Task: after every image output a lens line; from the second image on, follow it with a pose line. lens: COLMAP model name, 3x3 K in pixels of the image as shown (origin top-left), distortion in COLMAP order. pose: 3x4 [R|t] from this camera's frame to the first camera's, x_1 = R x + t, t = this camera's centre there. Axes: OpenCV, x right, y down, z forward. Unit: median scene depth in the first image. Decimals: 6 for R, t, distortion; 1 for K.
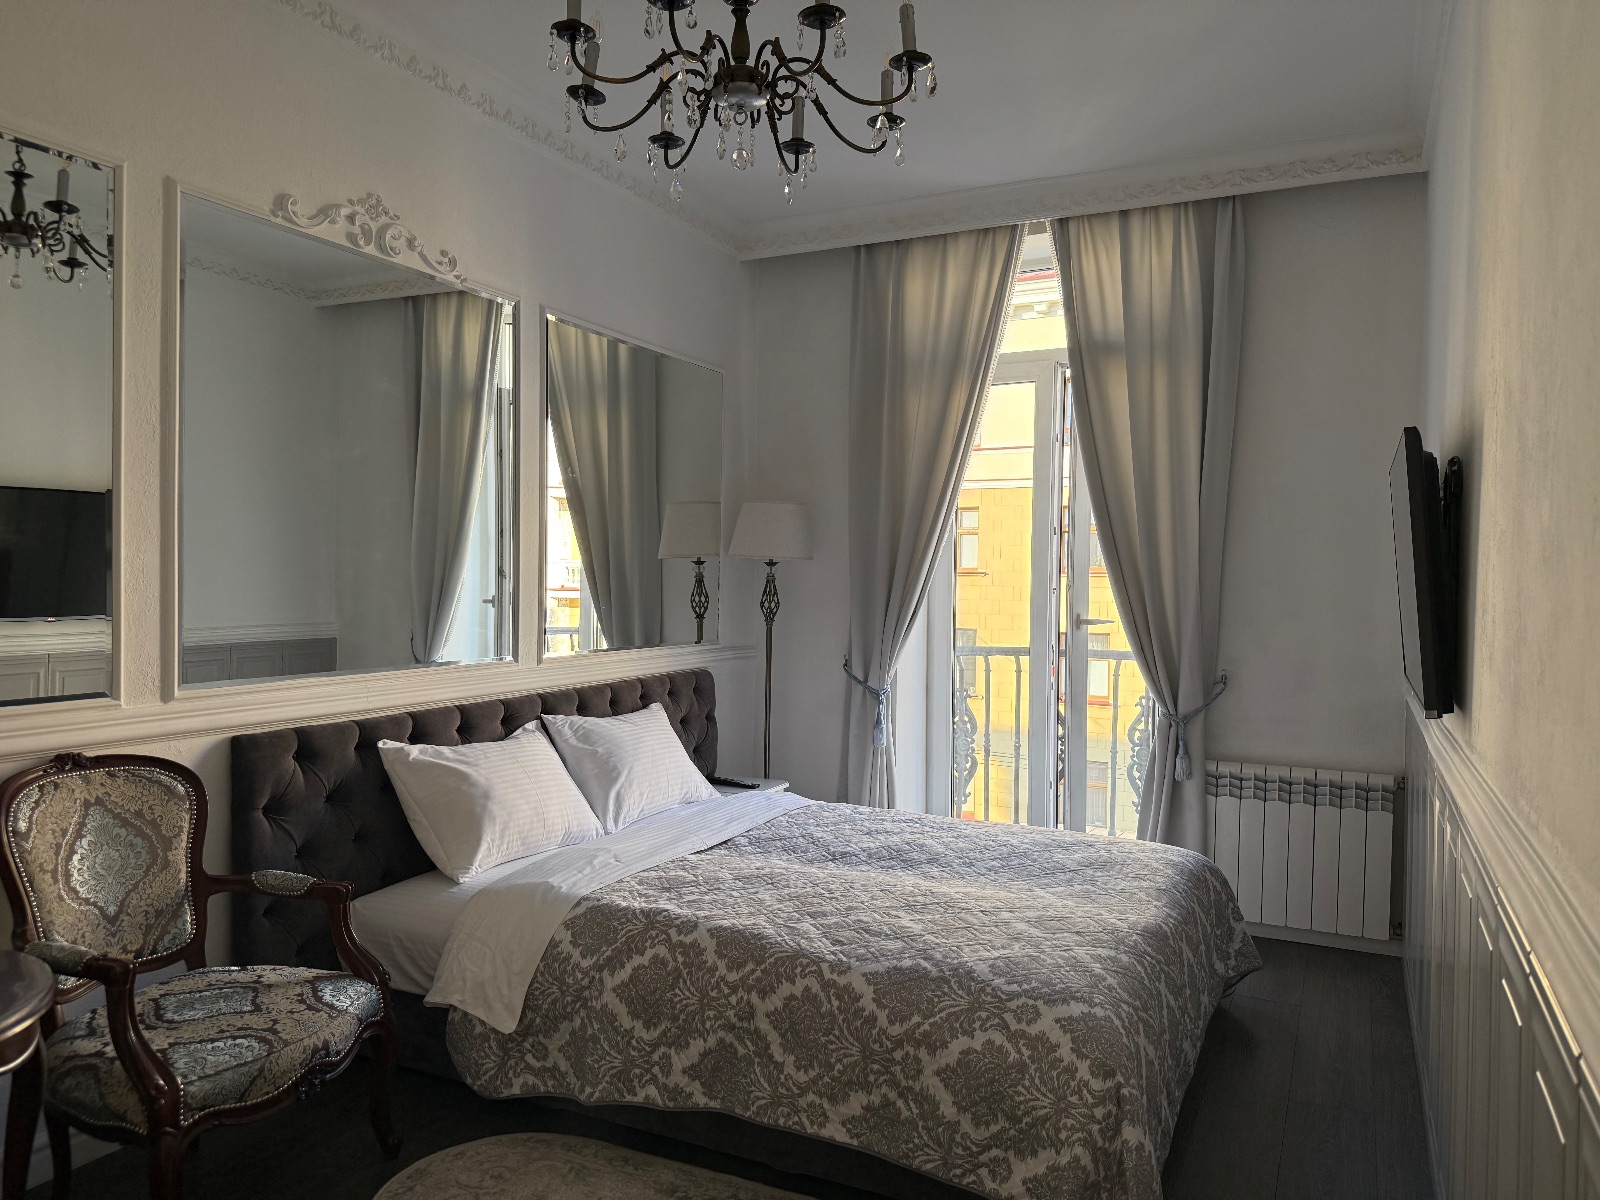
lens RADIAL K [[1125.9, 0, 795.0], [0, 1125.9, 601.3], [0, 0, 1]] dist [0.061171, -0.076698]
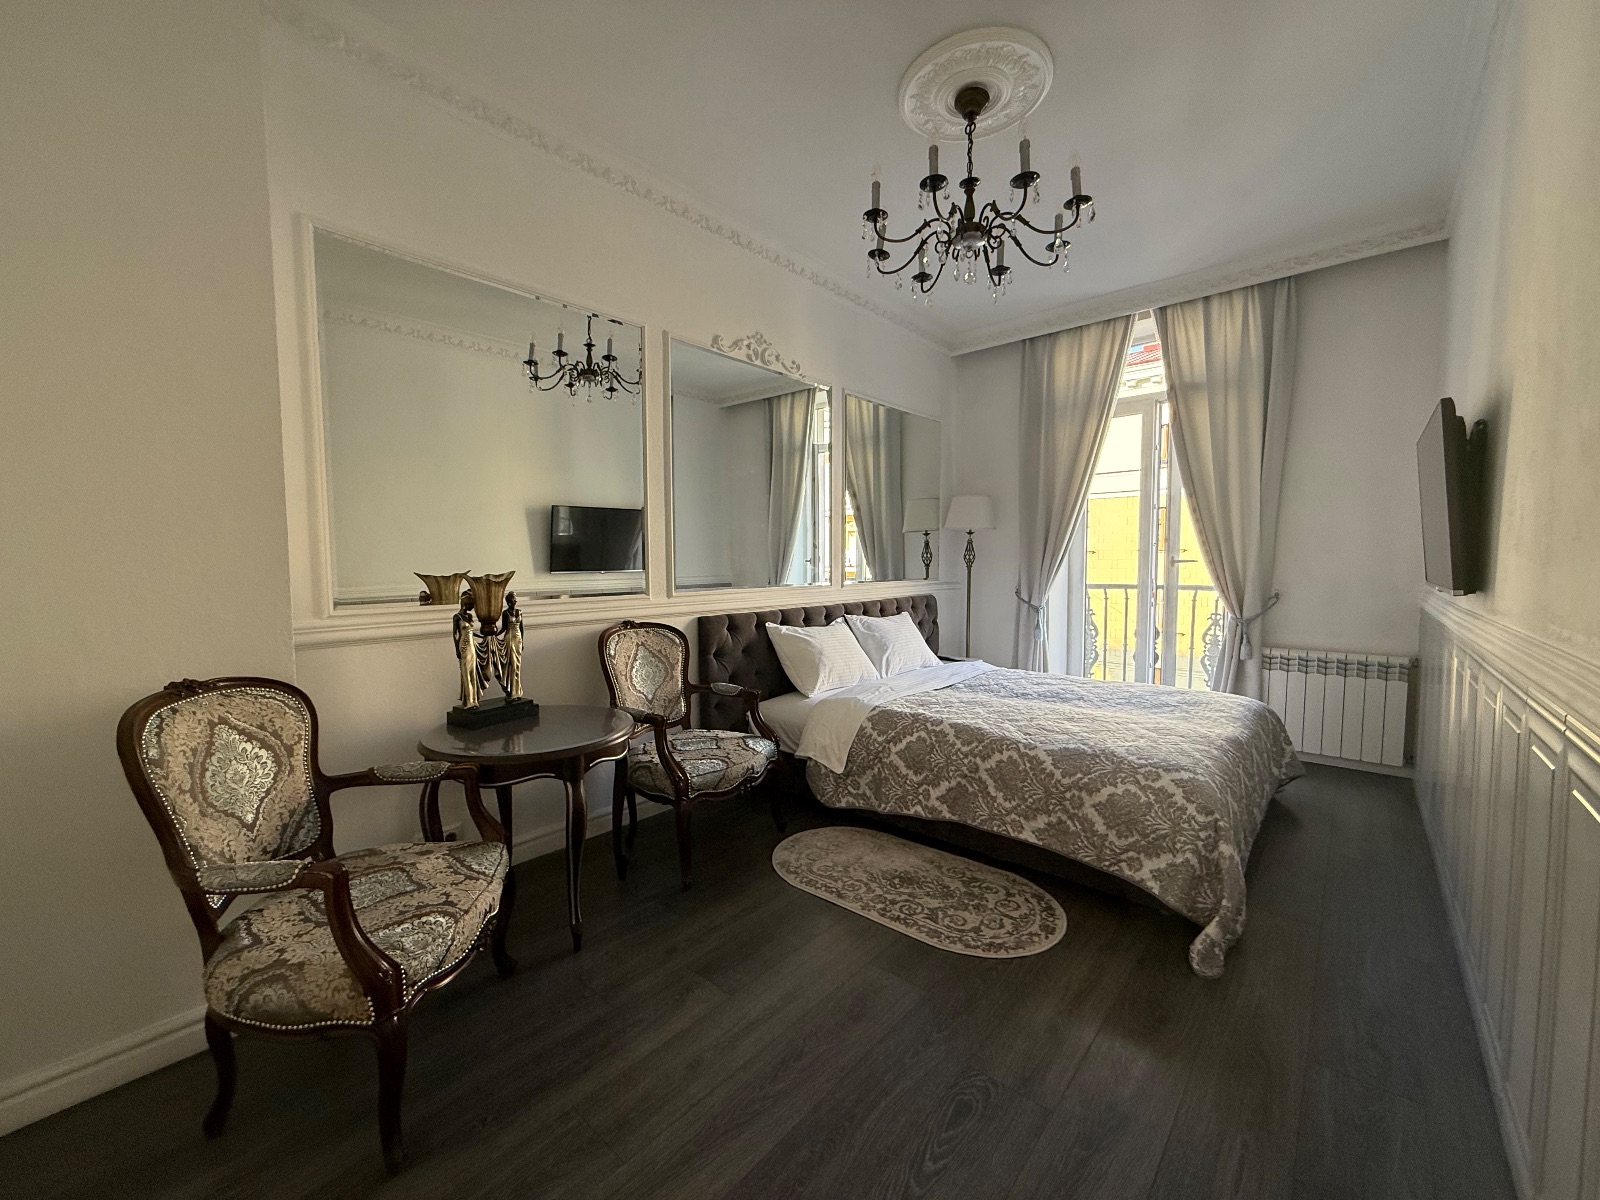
lens RADIAL K [[639.8, 0, 795.0], [0, 639.8, 600.8], [0, 0, 1]] dist [0.002303, 0.000479]
pose [[0.965315, -0.003318, -0.261066, -0.045308], [0.013688, 0.999187, 0.037912, 0.053217], [0.260728, -0.040171, 0.964576, -0.024979]]
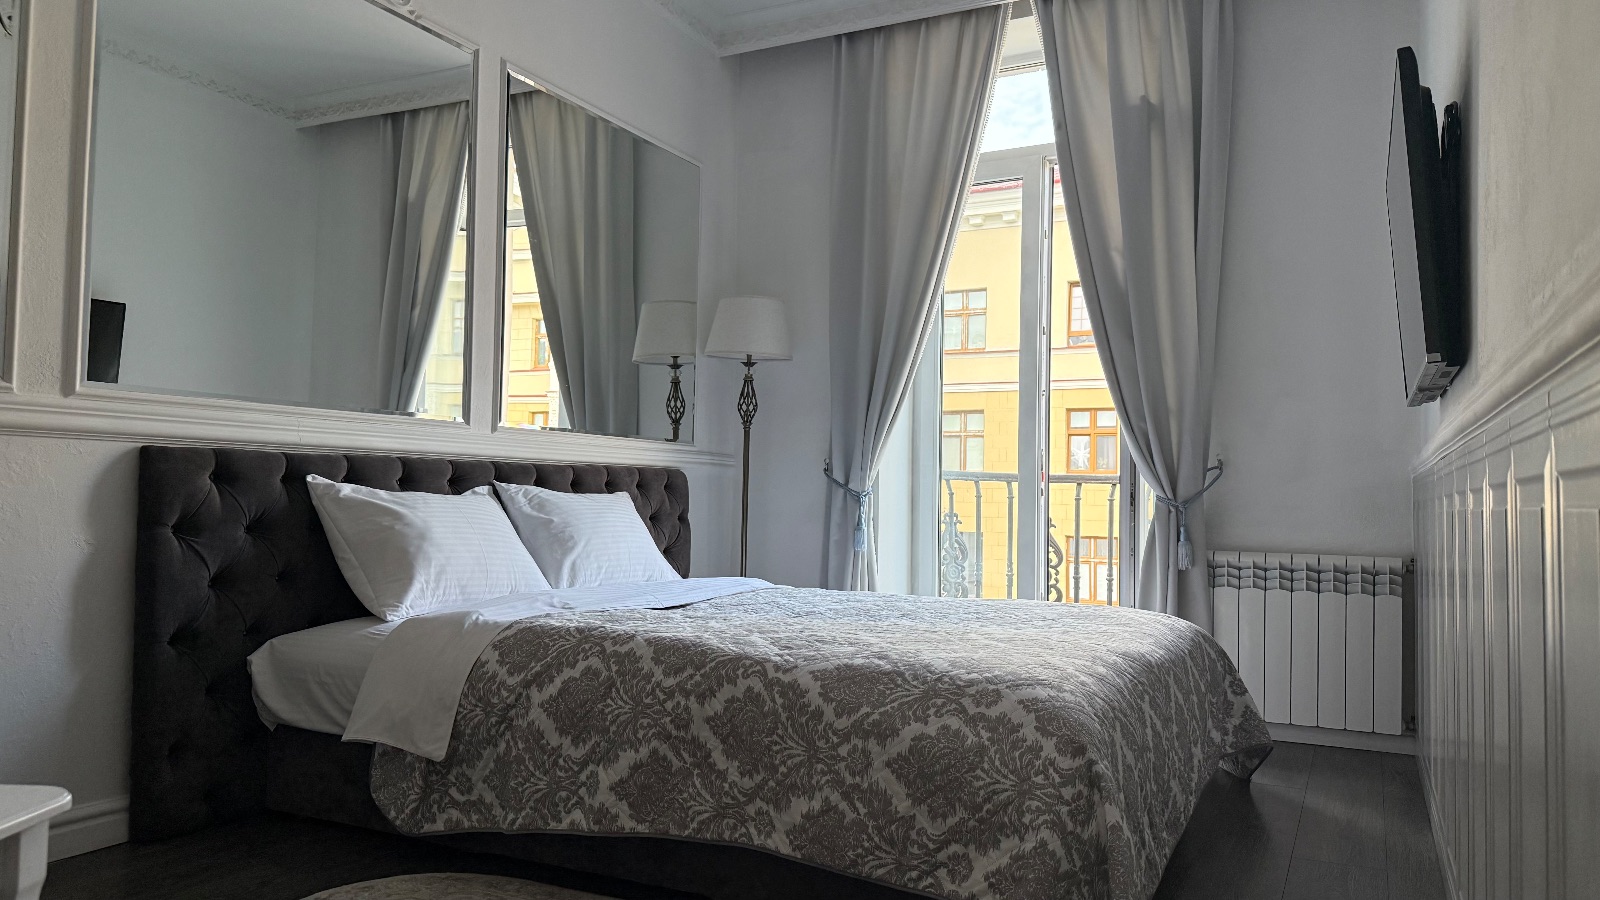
lens RADIAL K [[1124.4, 0, 797.1], [0, 1124.4, 452.1], [0, 0, 1]] dist [0.049113, -0.063552]
pose [[0.999979, 0.003913, -0.005173, 0.046310], [-0.004227, 0.998052, -0.062248, 0.186940], [0.004920, 0.062269, 0.998047, 0.084643]]
